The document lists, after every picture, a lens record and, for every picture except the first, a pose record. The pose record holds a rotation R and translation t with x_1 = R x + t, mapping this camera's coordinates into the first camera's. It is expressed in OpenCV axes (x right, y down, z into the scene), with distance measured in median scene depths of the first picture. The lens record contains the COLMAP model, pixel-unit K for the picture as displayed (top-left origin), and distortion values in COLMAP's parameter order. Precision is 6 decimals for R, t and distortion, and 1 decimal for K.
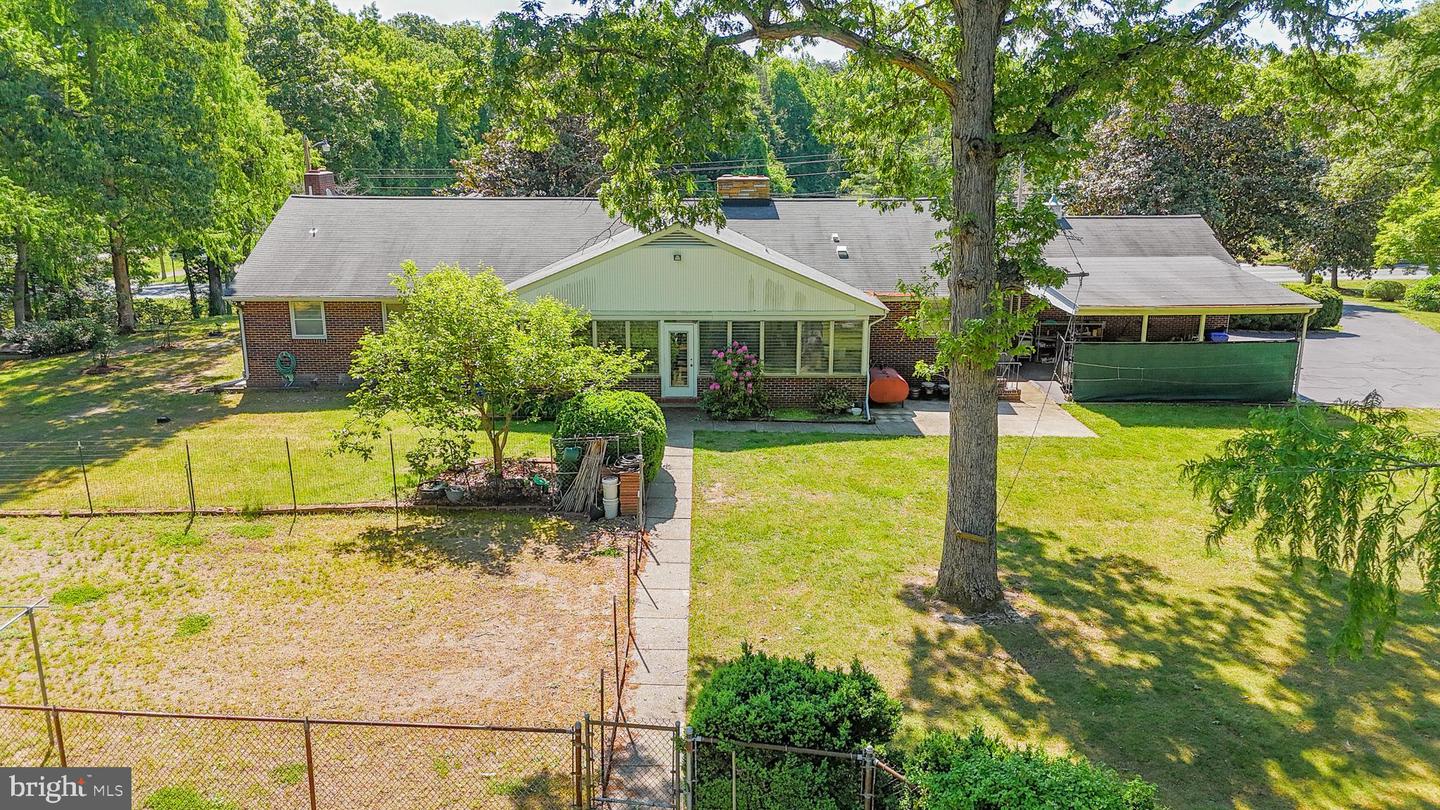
lens RADIAL K [[1057.5, 0, 733.2], [0, 1057.5, 406.1], [0, 0, 1]] dist [0.049223, -0.032457]
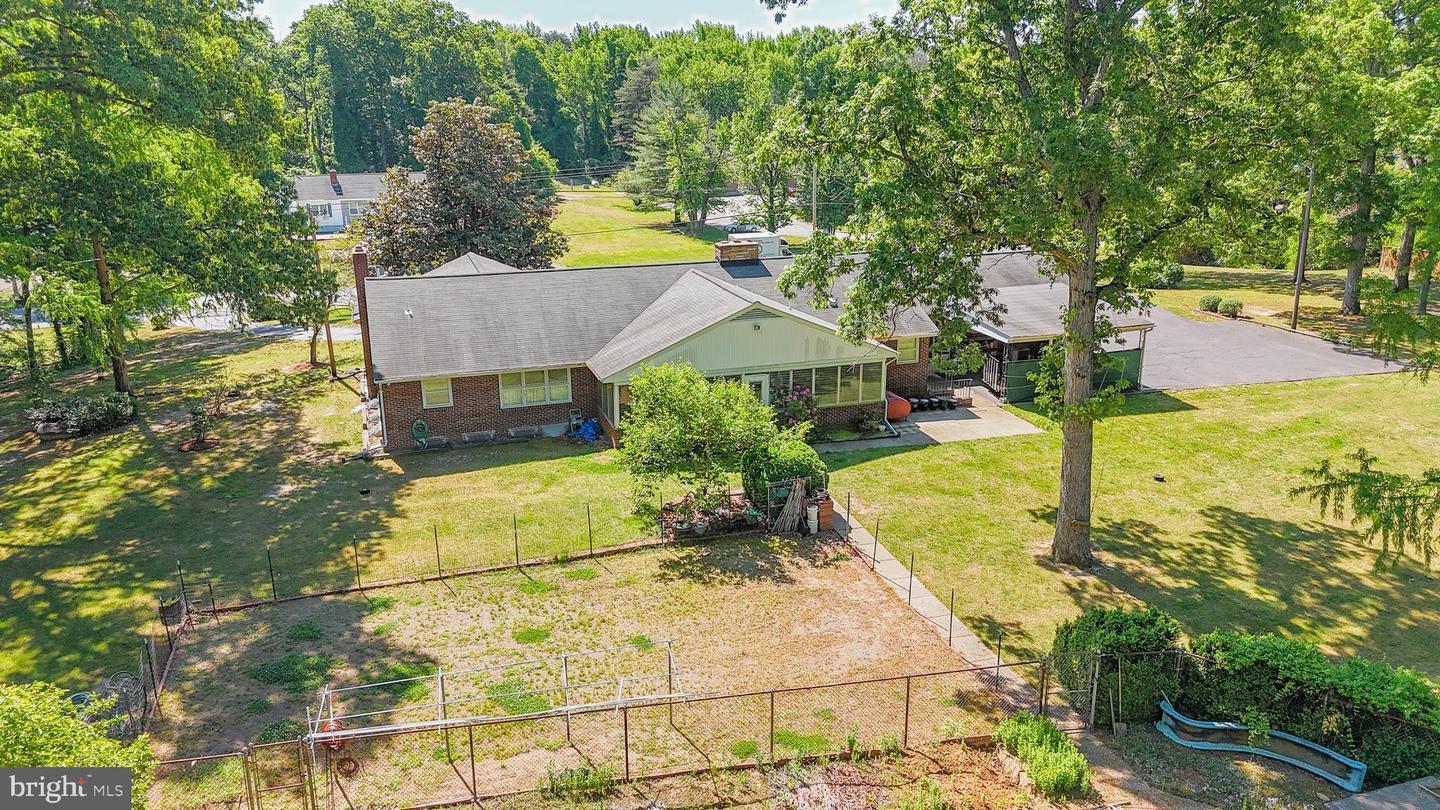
lens RADIAL K [[1057.5, 0, 725.0], [0, 1057.5, 404.1], [0, 0, 1]] dist [0.049223, -0.032457]
pose [[0.958726, -0.089568, 0.269854, -0.707524], [0.076665, 0.995368, 0.058004, -0.191719], [-0.273800, -0.034922, 0.961152, -0.419899]]
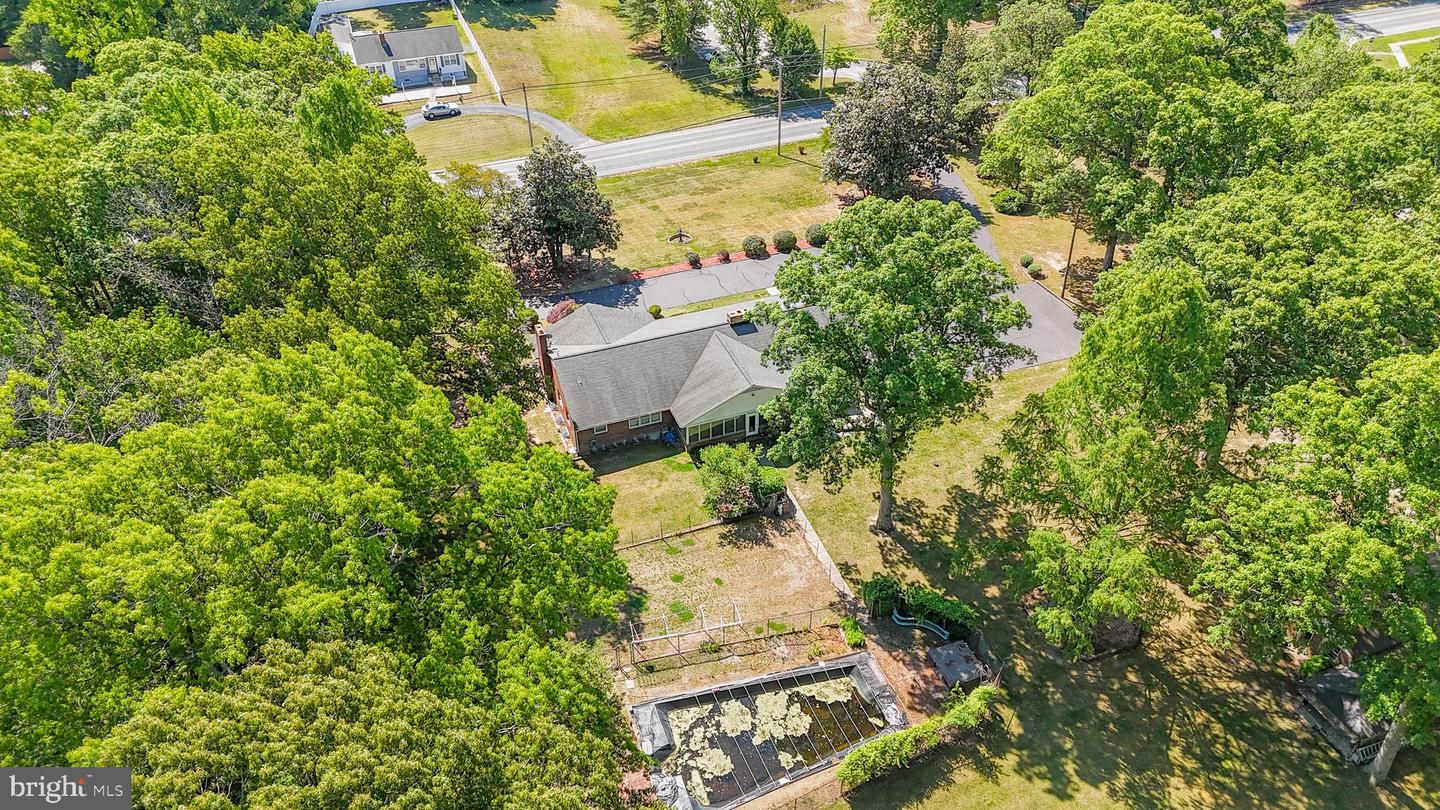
lens RADIAL K [[1057.5, 0, 713.0], [0, 1057.5, 407.8], [0, 0, 1]] dist [0.049223, -0.032457]
pose [[0.948978, -0.205177, 0.239465, -1.266325], [0.093974, 0.908880, 0.406333, -1.919820], [-0.301015, -0.363098, 0.881788, -2.188523]]
